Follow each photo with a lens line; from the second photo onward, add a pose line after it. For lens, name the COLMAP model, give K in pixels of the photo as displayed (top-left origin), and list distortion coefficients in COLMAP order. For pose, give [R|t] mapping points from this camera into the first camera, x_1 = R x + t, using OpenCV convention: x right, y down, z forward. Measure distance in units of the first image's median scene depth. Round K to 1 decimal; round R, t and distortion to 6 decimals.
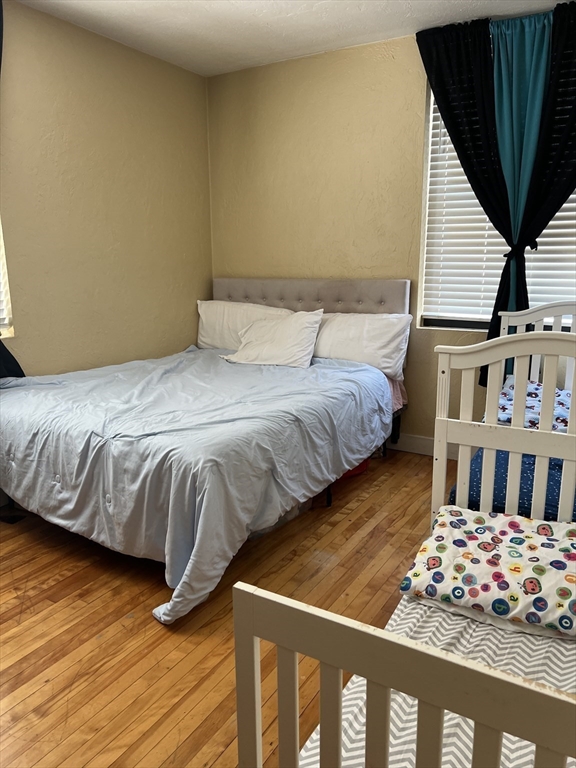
lens RADIAL K [[583.1, 0, 290.3], [0, 583.1, 384.1], [0, 0, 1]] dist [0.068052, -0.073787]
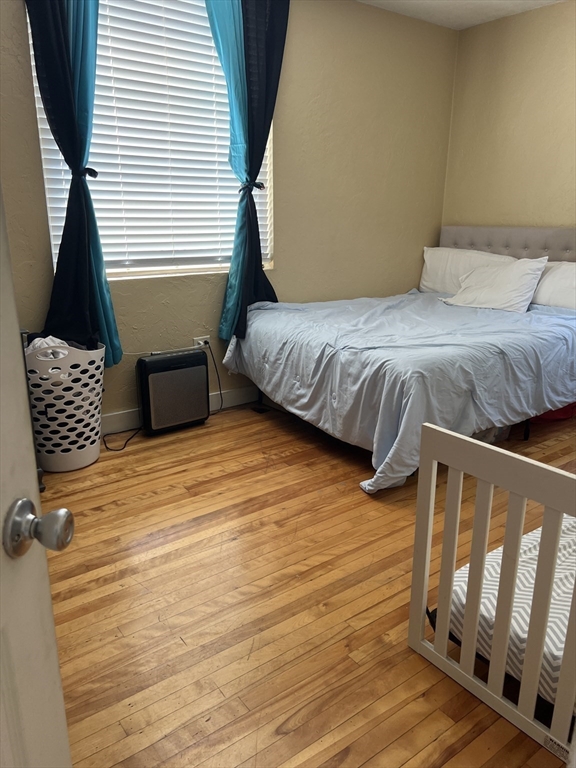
lens RADIAL K [[583.1, 0, 285.6], [0, 583.1, 388.8], [0, 0, 1]] dist [0.068052, -0.073787]
pose [[0.925469, 0.118379, -0.359852, 0.042999], [-0.090236, 0.991466, 0.094091, 0.063332], [0.367919, -0.054607, 0.928253, -0.195820]]
